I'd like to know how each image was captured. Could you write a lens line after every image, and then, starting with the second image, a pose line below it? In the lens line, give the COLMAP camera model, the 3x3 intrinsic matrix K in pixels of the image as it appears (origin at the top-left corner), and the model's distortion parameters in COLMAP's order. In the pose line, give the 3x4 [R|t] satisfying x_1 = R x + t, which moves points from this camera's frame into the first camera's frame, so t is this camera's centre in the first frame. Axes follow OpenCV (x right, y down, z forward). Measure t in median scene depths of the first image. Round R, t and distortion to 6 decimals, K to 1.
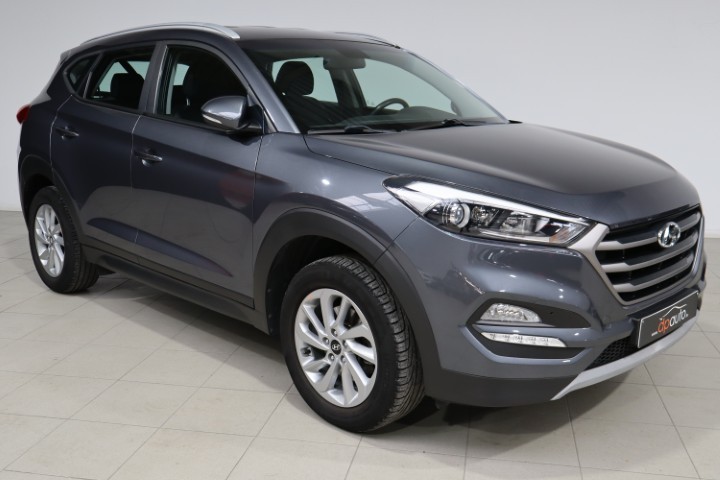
lens RADIAL K [[779.6, 0, 360.0], [0, 779.6, 240.0], [0, 0, 1]] dist [0.005588, -0.013439]
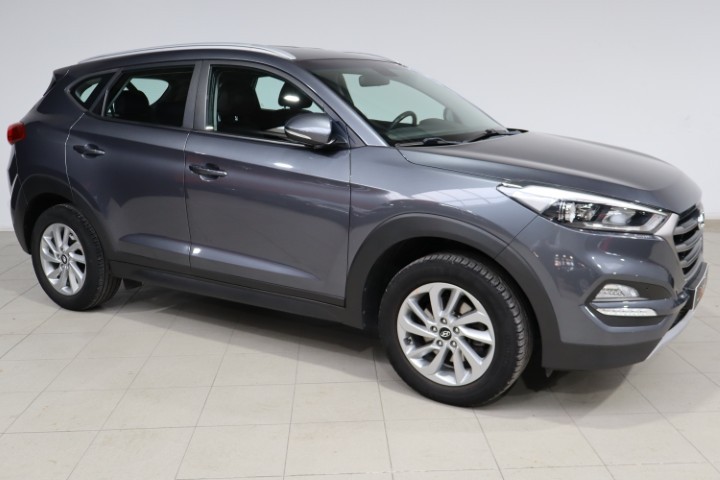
lens RADIAL K [[736.8, 0, 350.4], [0, 736.8, 238.8], [0, 0, 1]] dist [-0.003827, 0.013209]
pose [[0.968231, -0.058597, 0.243094, -0.409739], [0.058327, 0.998263, 0.008316, -0.017373], [-0.243159, 0.006127, 0.969967, -0.006727]]
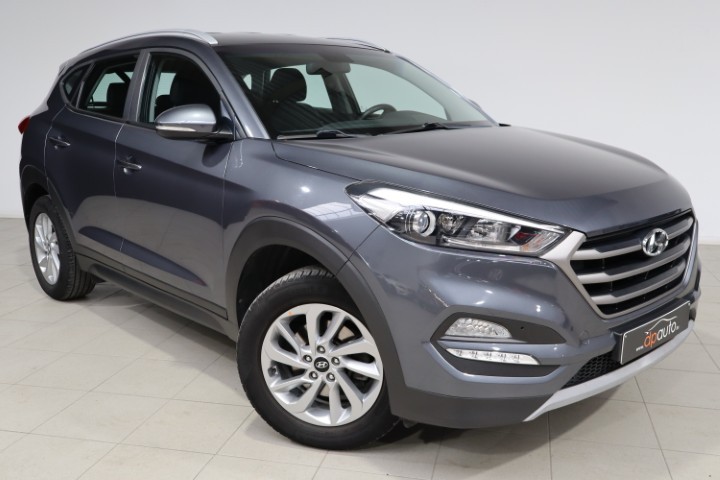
lens RADIAL K [[736.8, 0, 350.4], [0, 736.8, 238.8], [0, 0, 1]] dist [-0.003827, 0.013209]
pose [[0.998427, -0.005520, -0.055796, 0.077200], [0.005271, 0.999976, -0.004594, -0.008171], [0.055820, 0.004292, 0.998432, 0.095893]]
